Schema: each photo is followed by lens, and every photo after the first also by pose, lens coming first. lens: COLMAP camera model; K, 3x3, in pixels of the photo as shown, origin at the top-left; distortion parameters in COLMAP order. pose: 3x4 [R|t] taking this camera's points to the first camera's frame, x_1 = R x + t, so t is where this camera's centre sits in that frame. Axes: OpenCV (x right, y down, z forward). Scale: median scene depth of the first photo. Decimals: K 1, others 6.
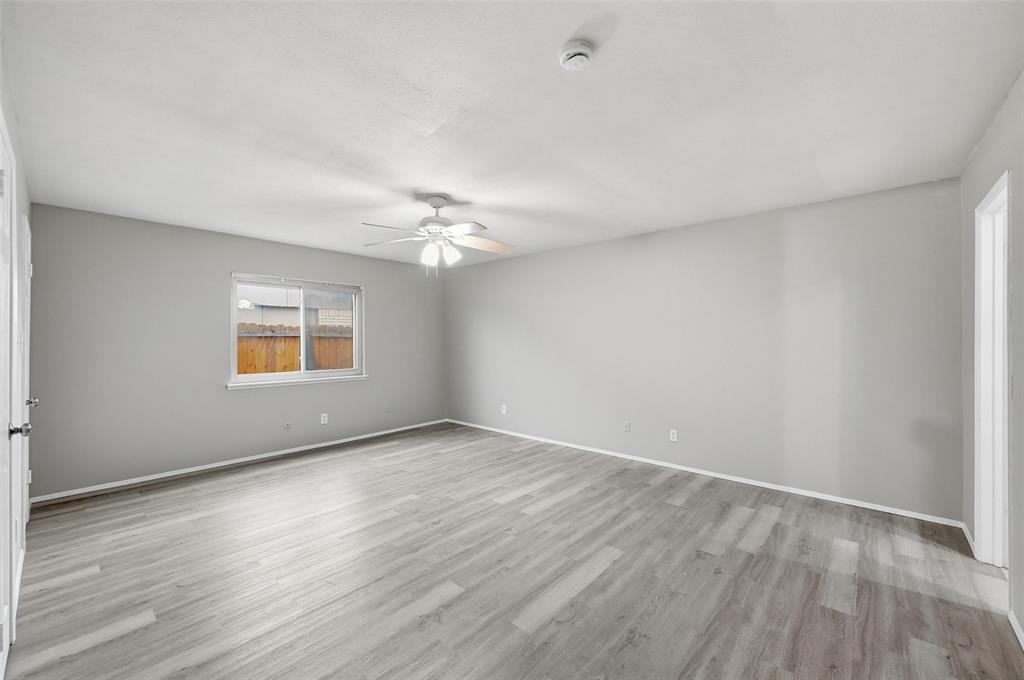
lens RADIAL K [[412.6, 0, 514.0], [0, 412.6, 339.4], [0, 0, 1]] dist [0.008604, 0.000170]
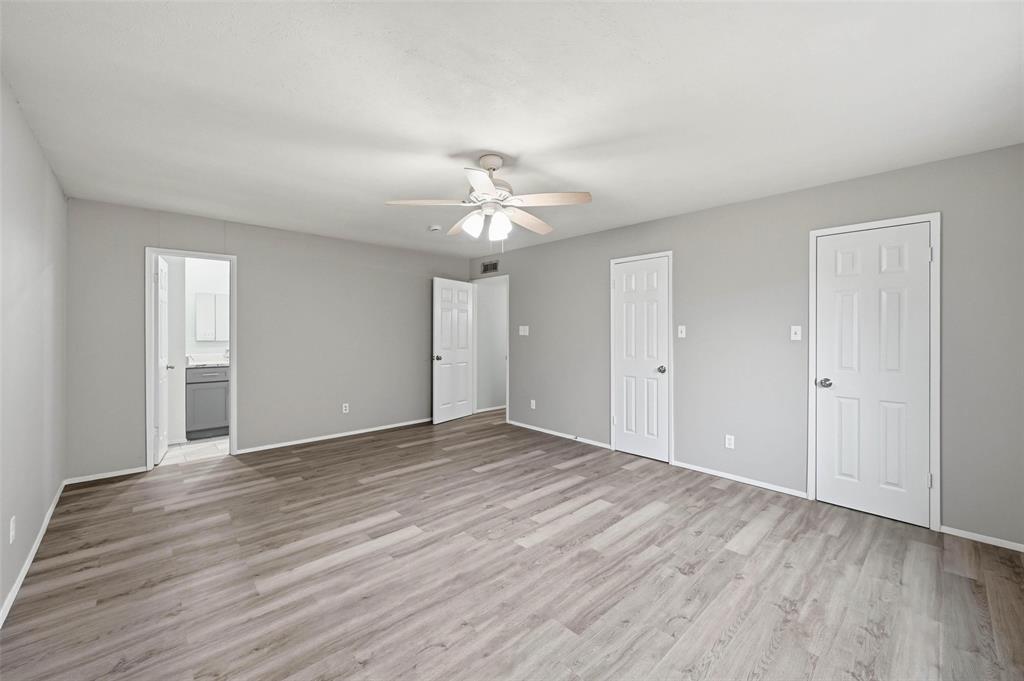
lens RADIAL K [[412.6, 0, 521.4], [0, 412.6, 334.8], [0, 0, 1]] dist [0.008604, 0.000170]
pose [[-0.997339, 0.001601, 0.072884, -0.340340], [0.001946, 0.999987, 0.004656, 0.005695], [-0.072876, 0.004785, -0.997330, 2.011225]]
